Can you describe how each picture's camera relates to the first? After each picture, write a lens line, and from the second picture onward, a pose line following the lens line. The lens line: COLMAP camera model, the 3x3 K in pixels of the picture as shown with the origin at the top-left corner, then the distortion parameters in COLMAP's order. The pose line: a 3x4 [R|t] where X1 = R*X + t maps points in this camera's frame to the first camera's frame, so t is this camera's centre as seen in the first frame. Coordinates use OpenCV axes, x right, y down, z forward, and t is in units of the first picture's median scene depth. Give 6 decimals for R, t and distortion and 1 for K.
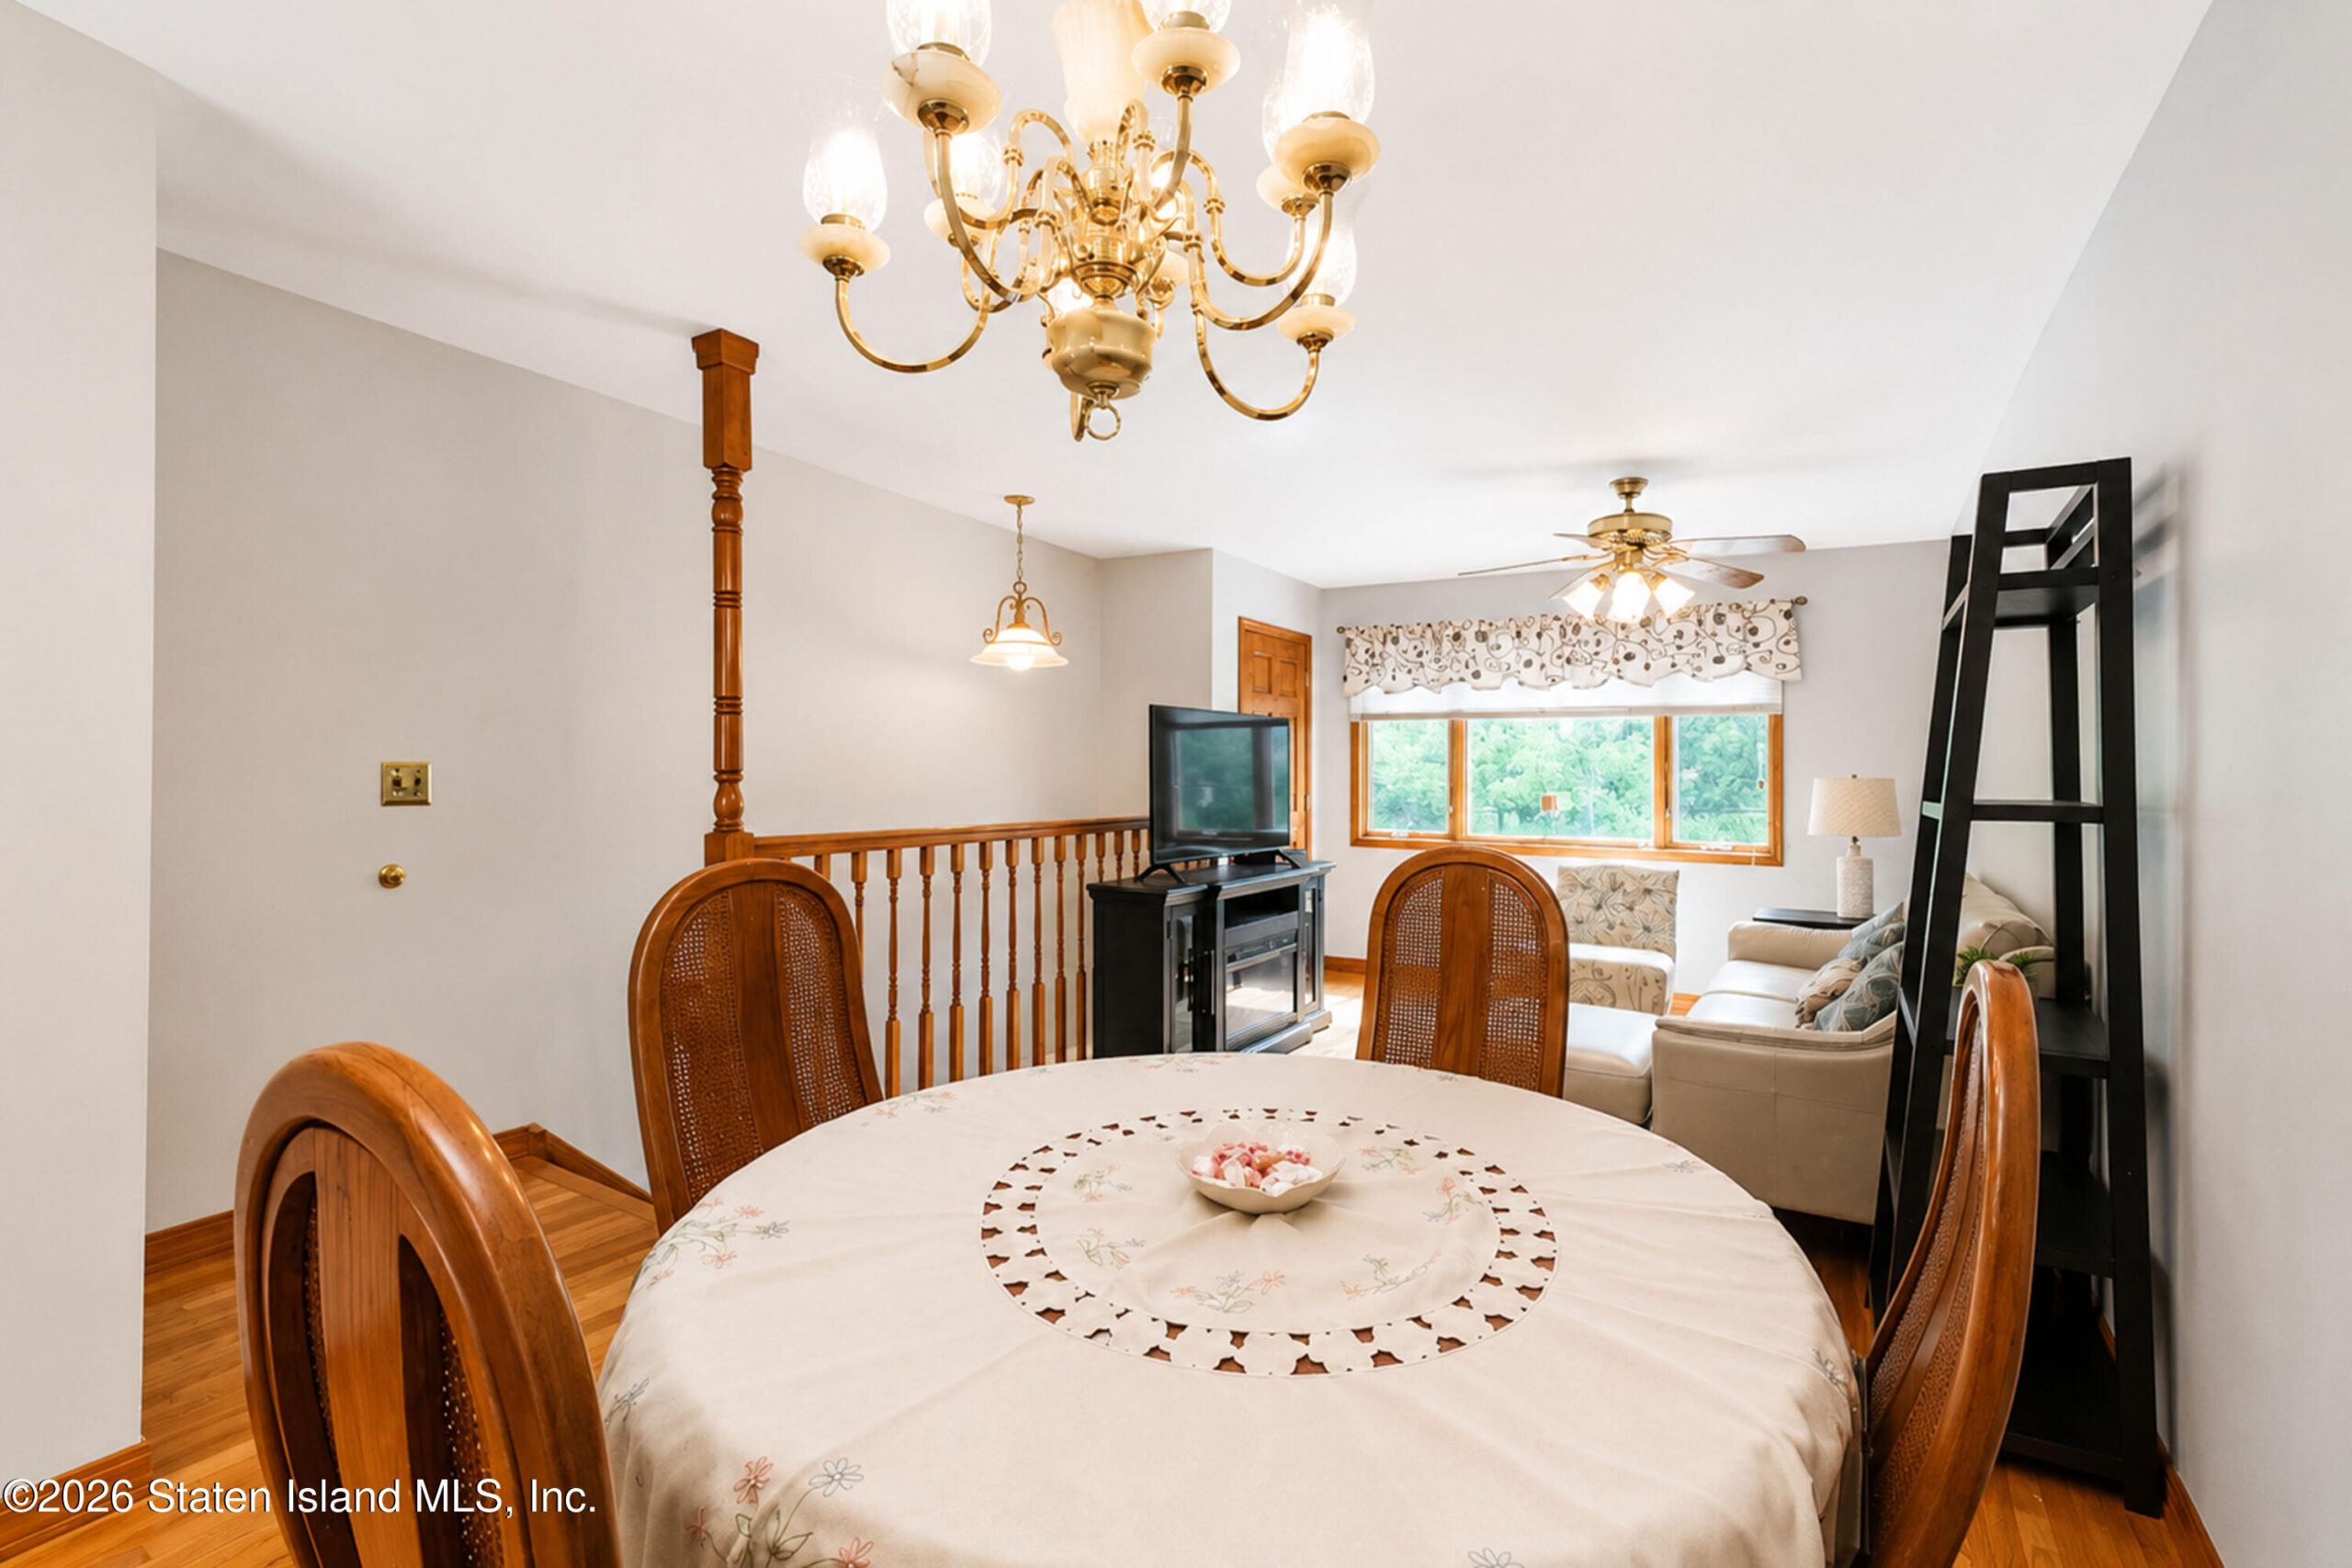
lens RADIAL K [[991.8, 0, 1173.9], [0, 991.8, 833.5], [0, 0, 1]] dist [-0.022775, -0.000158]
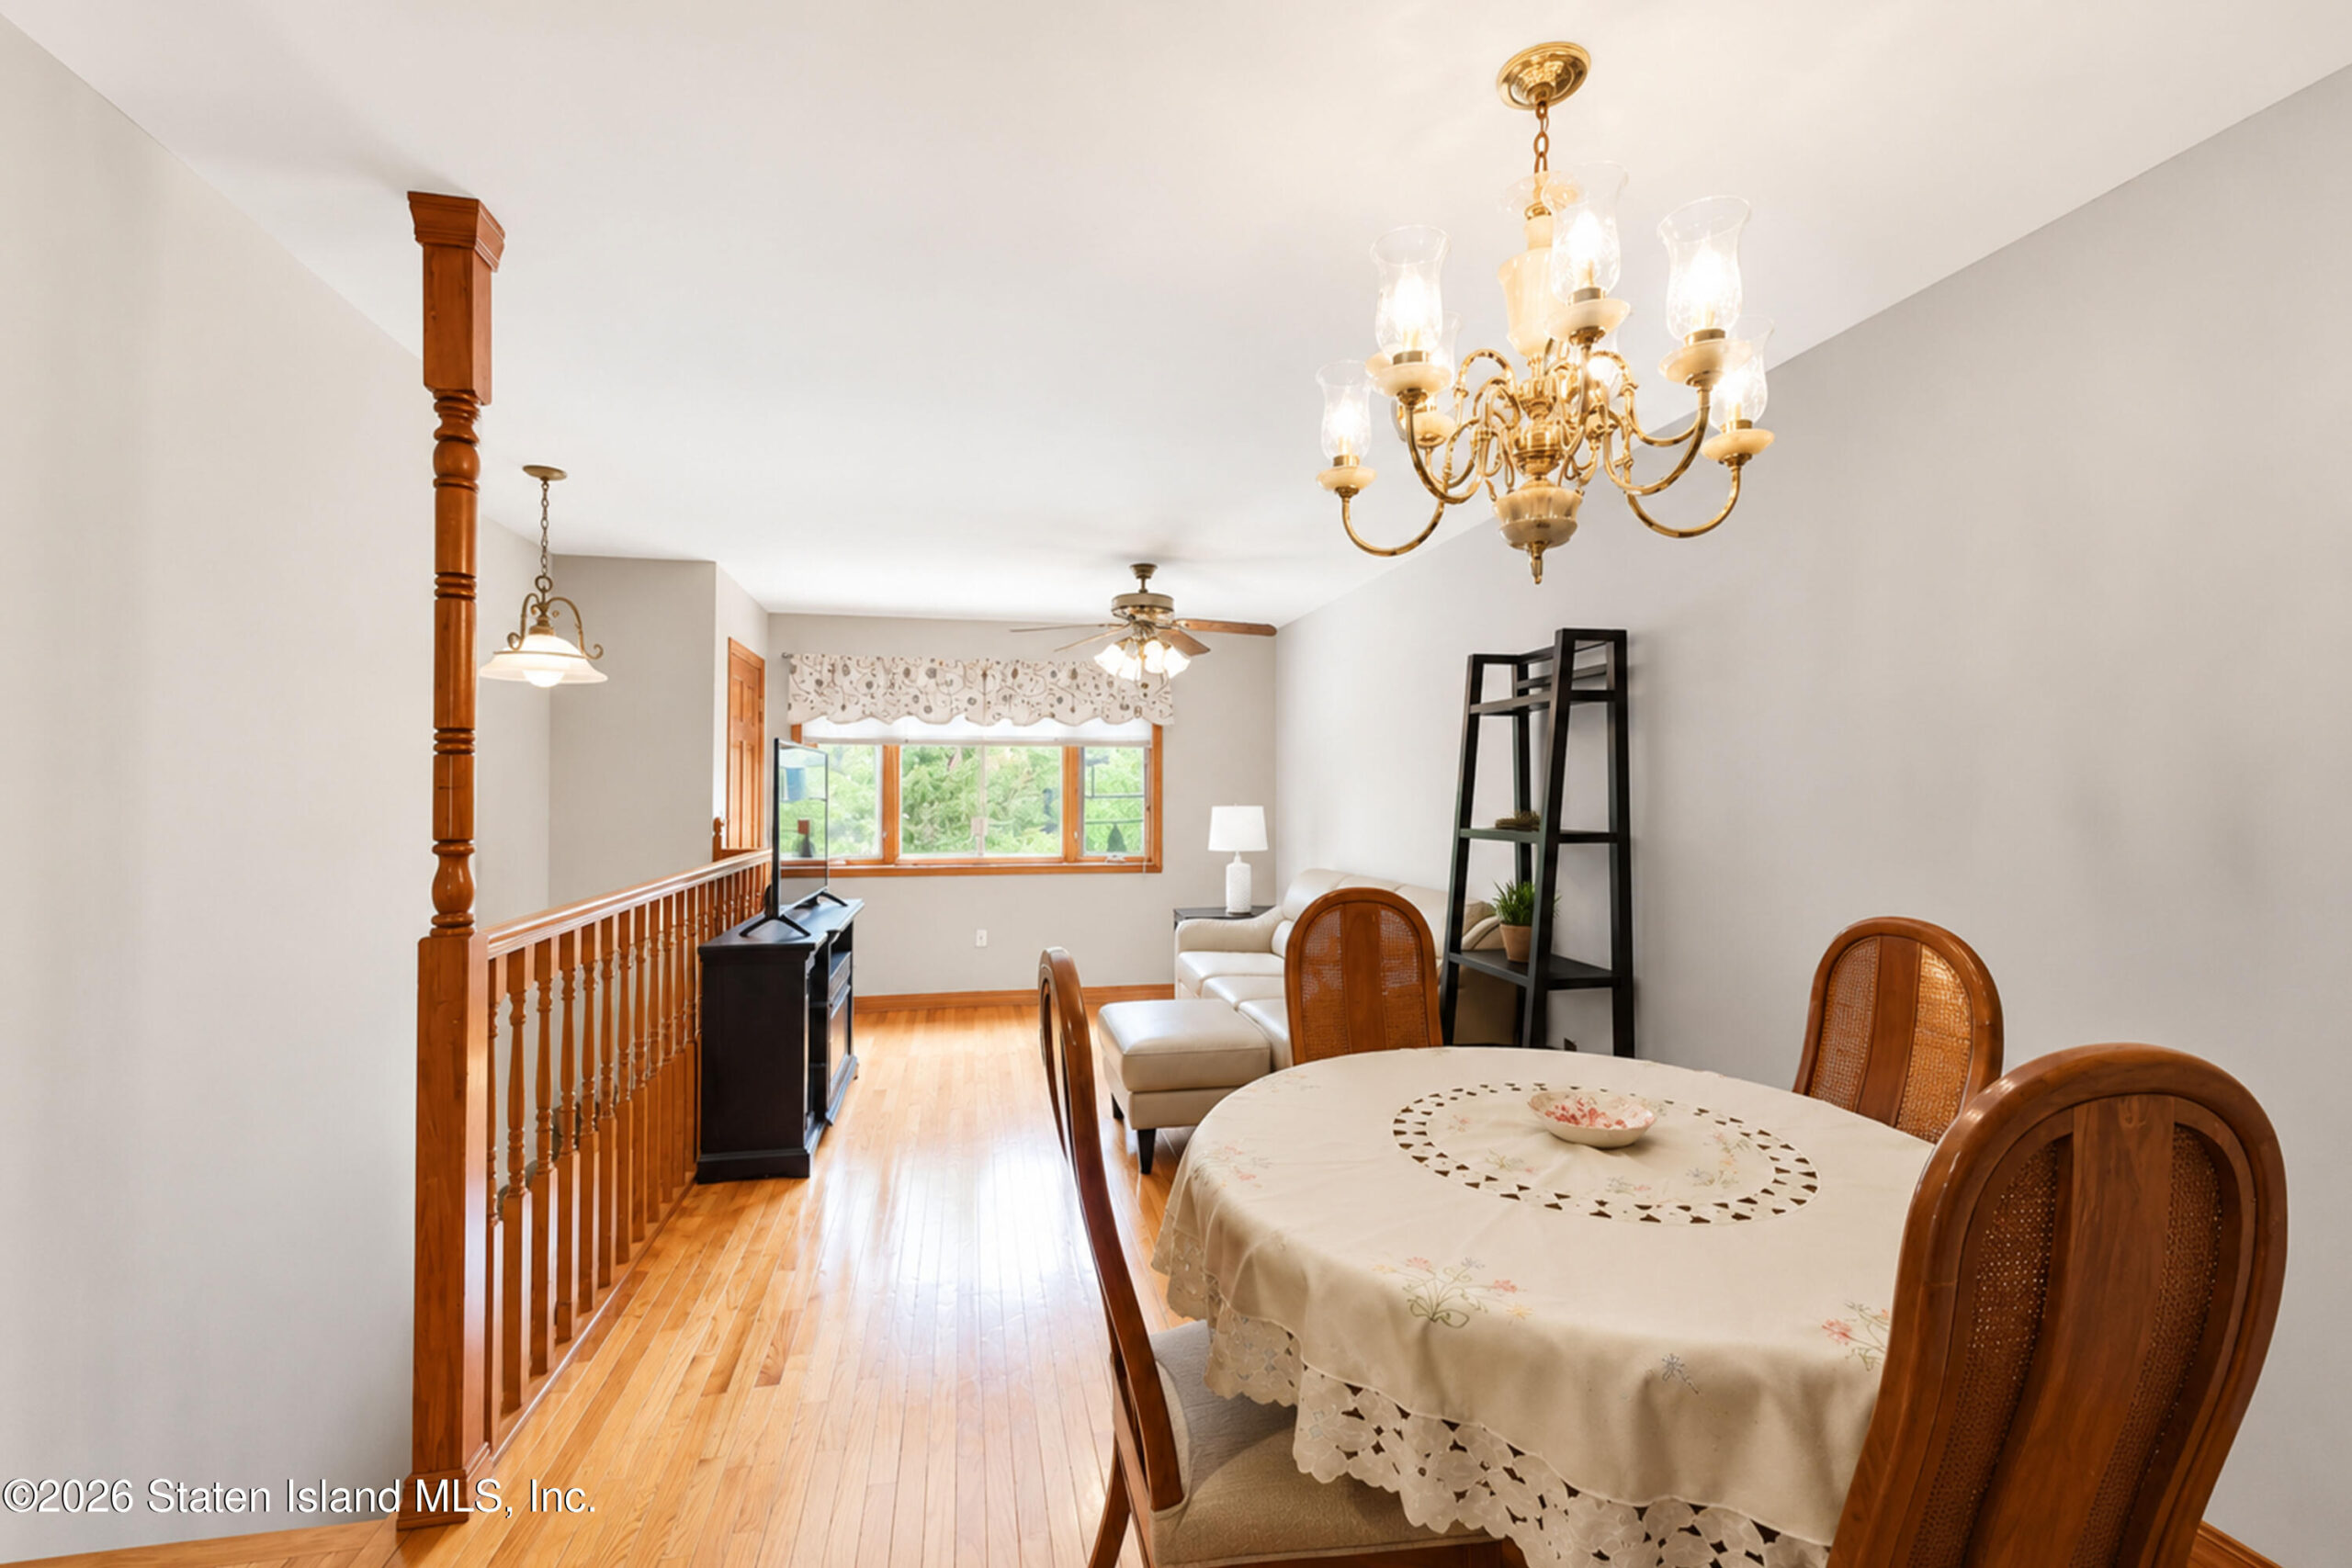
lens RADIAL K [[980.8, 0, 1176.0], [0, 980.8, 784.0], [0, 0, 1]] dist [-0.001273, 0.000006]
pose [[0.710684, -0.010867, 0.703427, -0.382635], [0.060191, 0.997154, -0.045407, -0.027380], [-0.700931, 0.074610, 0.709316, 0.121932]]
